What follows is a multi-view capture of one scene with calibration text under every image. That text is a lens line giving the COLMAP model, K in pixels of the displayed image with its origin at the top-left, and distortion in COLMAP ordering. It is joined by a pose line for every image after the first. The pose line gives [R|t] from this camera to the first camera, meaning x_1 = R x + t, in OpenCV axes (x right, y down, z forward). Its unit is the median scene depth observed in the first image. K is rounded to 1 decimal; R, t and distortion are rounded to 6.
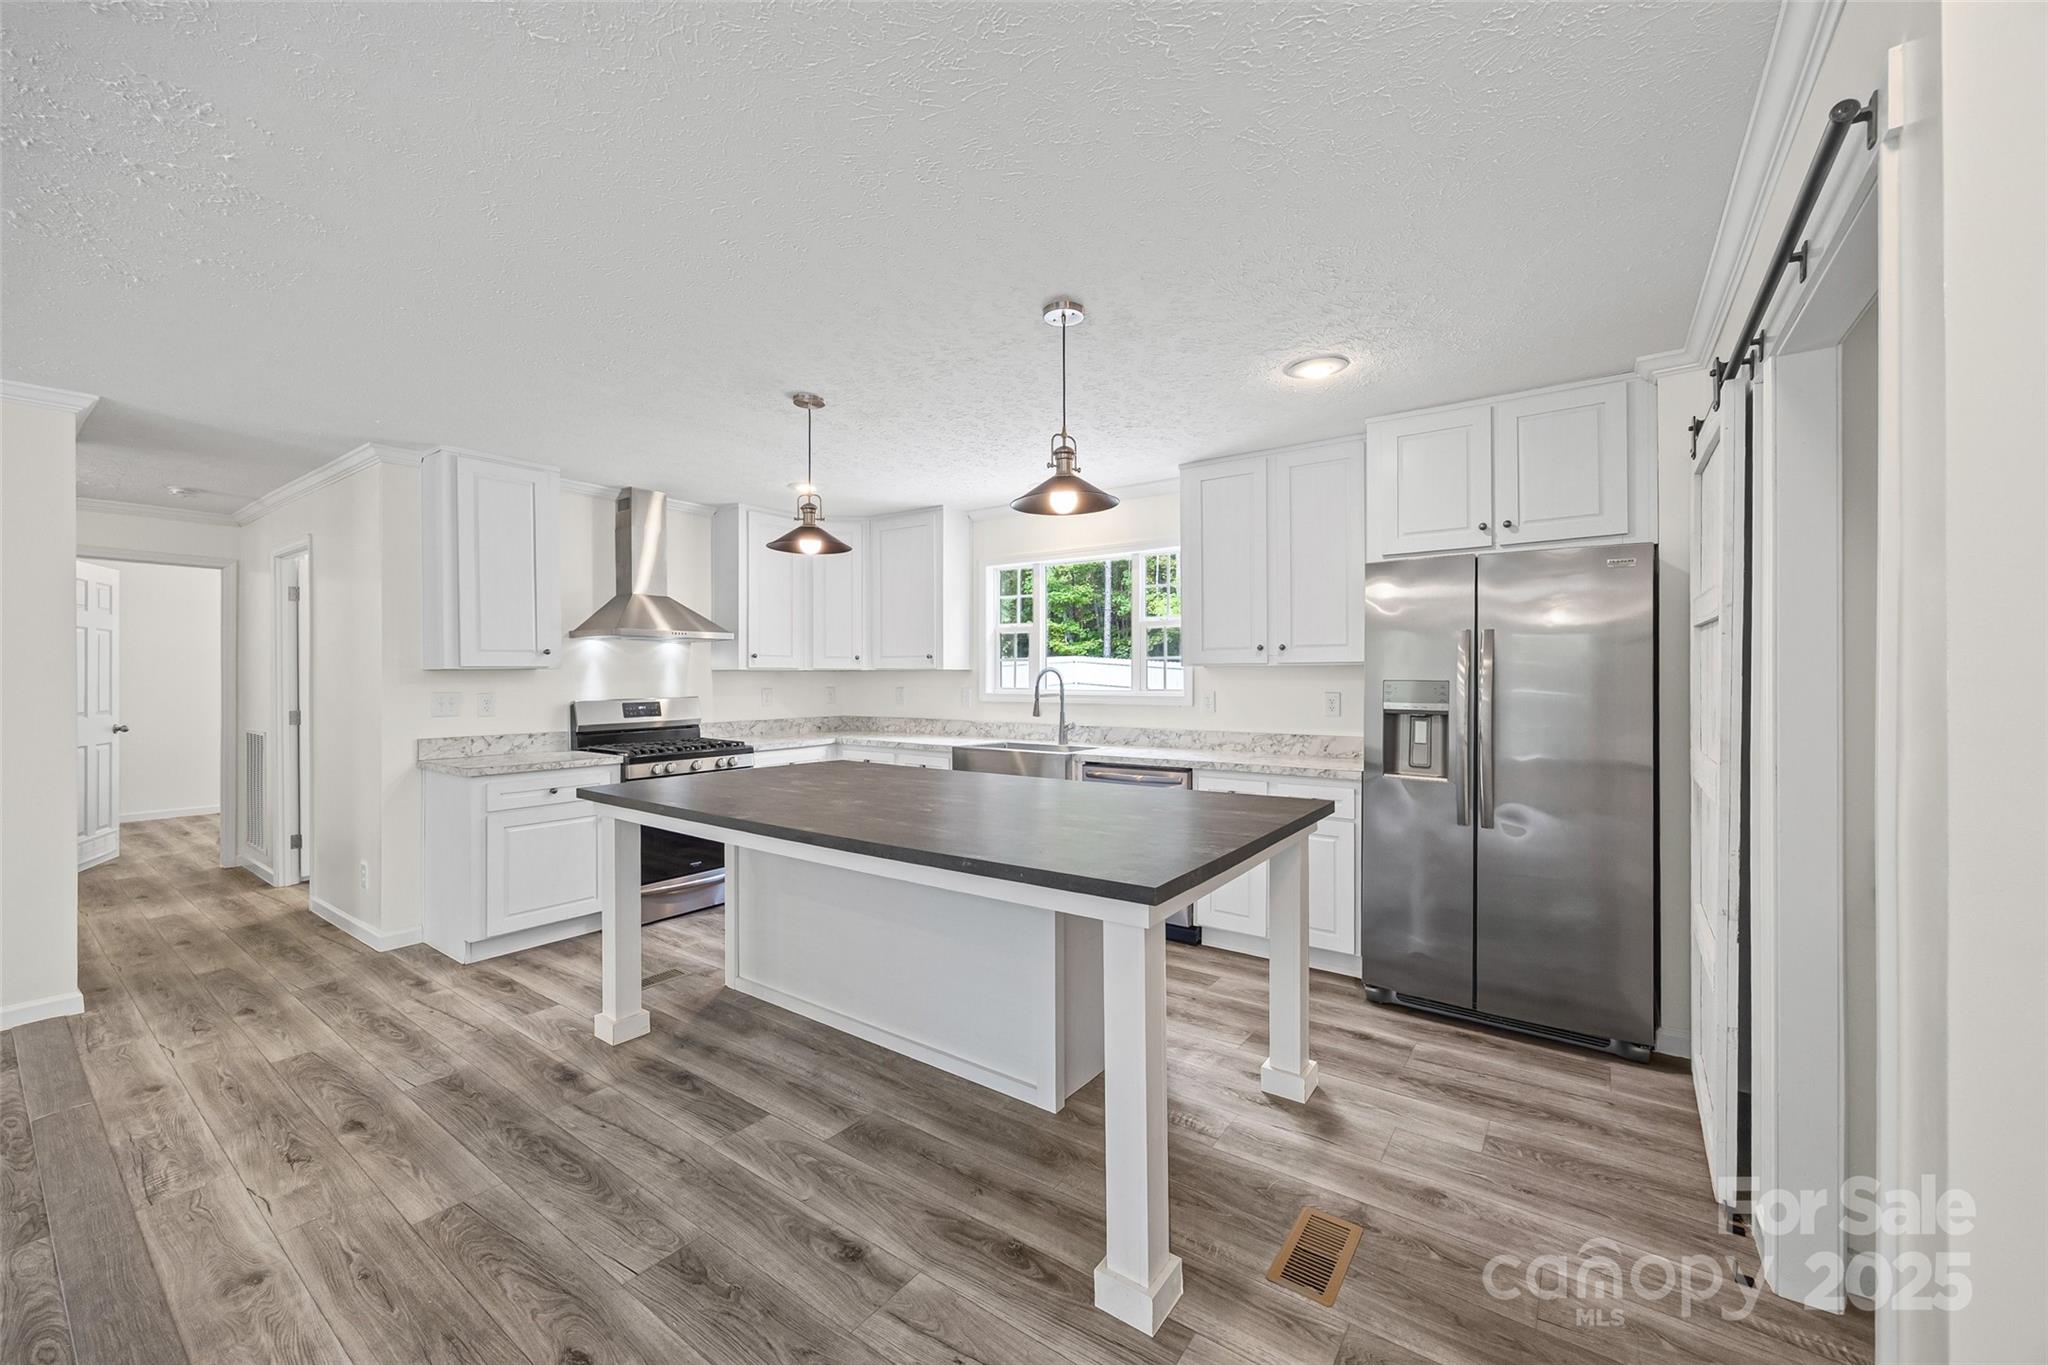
lens RADIAL K [[790.5, 0, 1021.0], [0, 790.5, 678.3], [0, 0, 1]] dist [-0.002441, 0.000344]
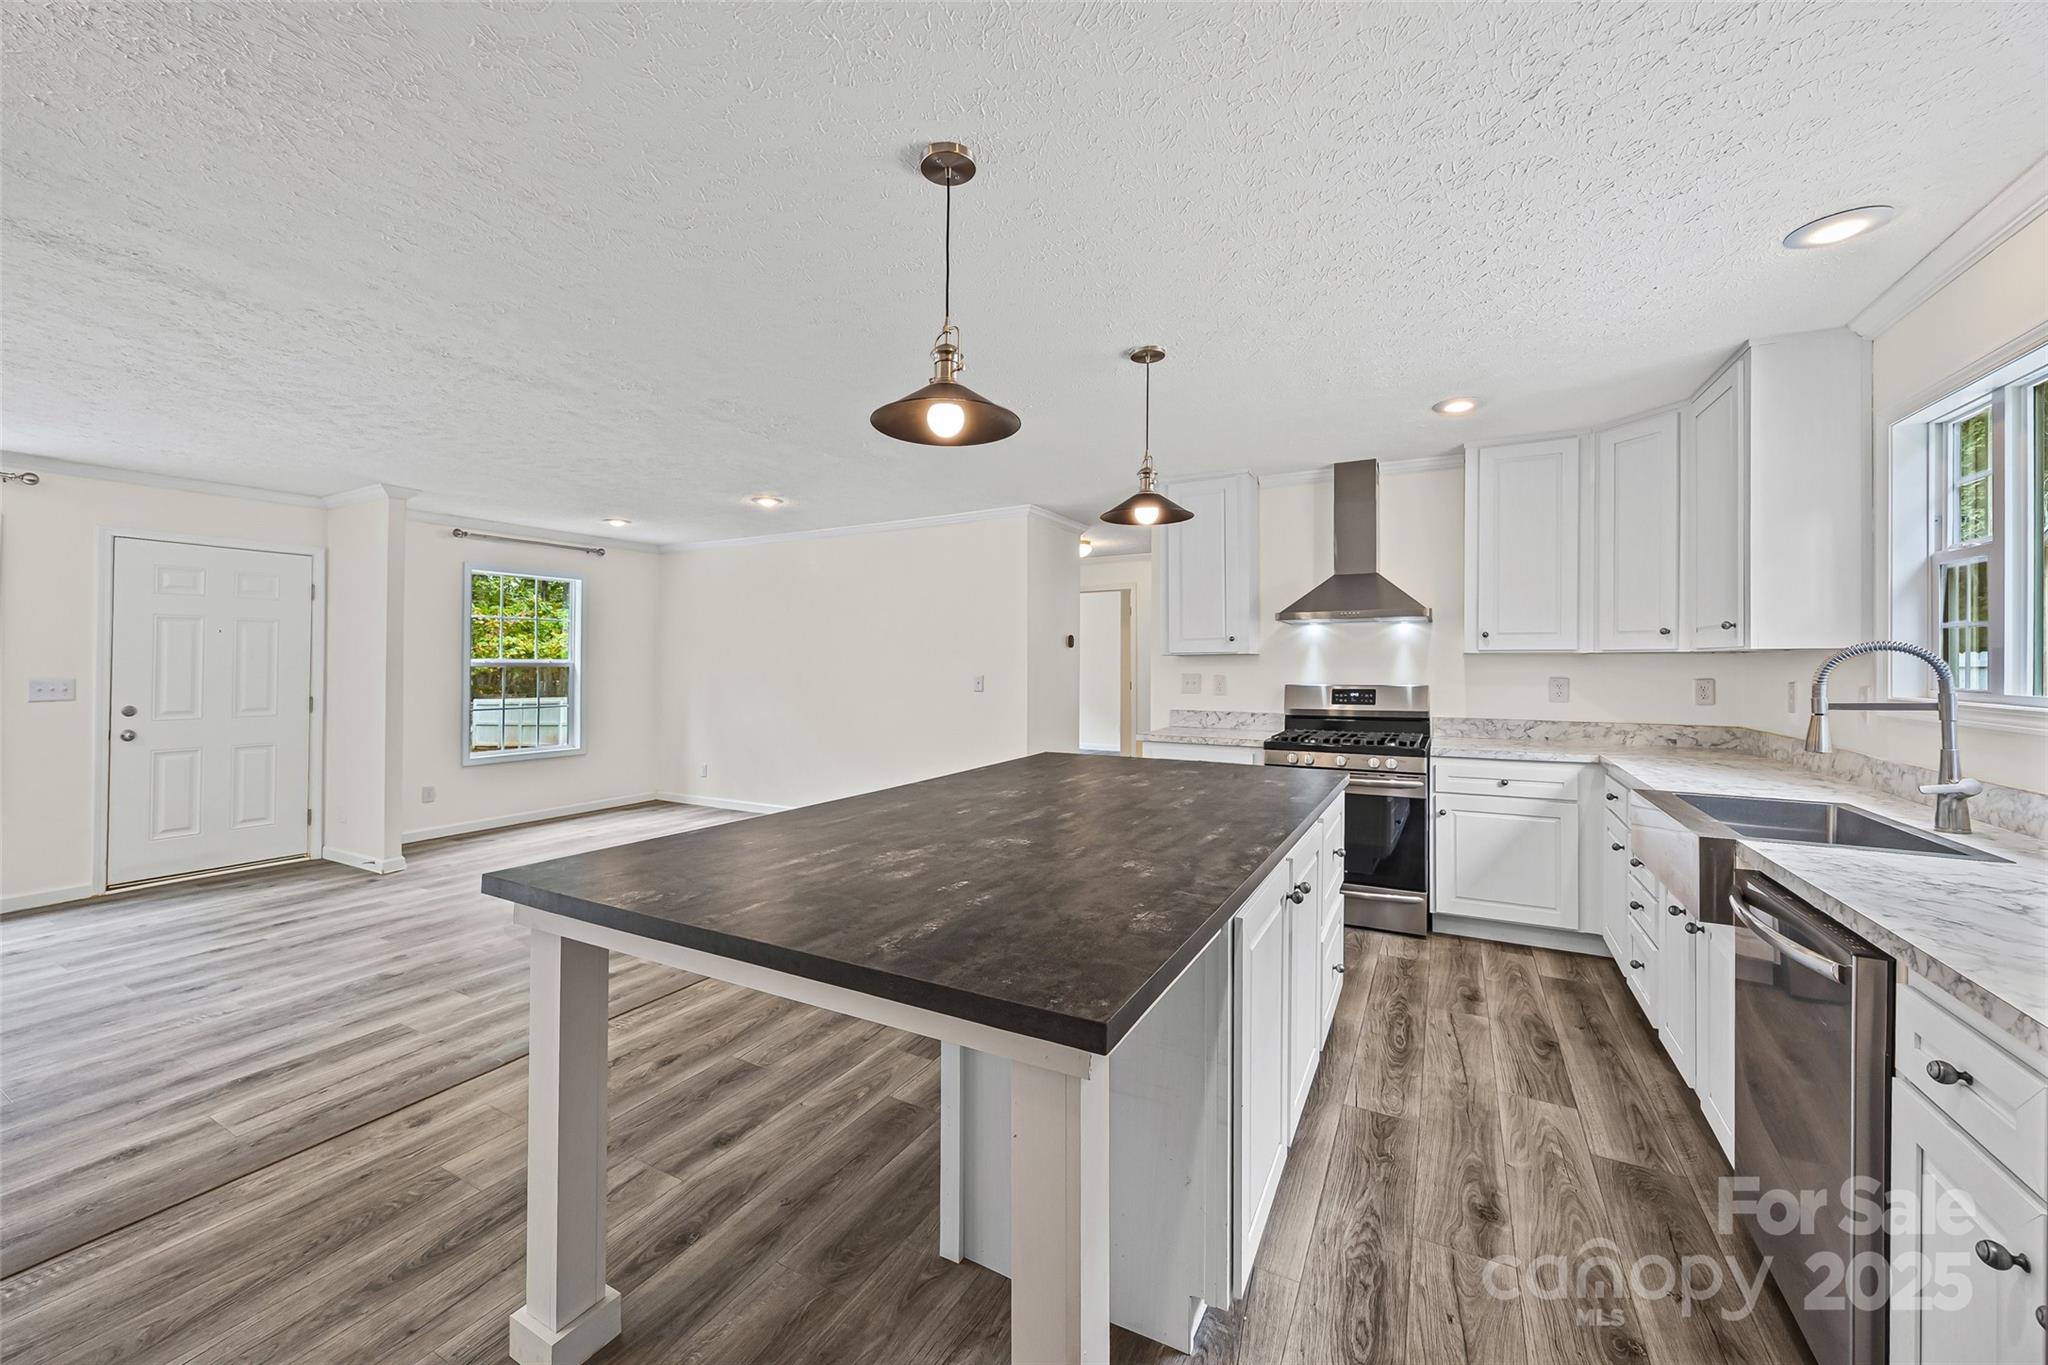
lens RADIAL K [[780.8, 0, 1024.0], [0, 780.8, 682.5], [0, 0, 1]] dist [-0.001433, 0.000189]
pose [[0.132461, 0.030849, -0.990708, 0.401124], [-0.002487, 0.999523, 0.030791, -0.004733], [0.991185, -0.001614, 0.132474, 0.515689]]
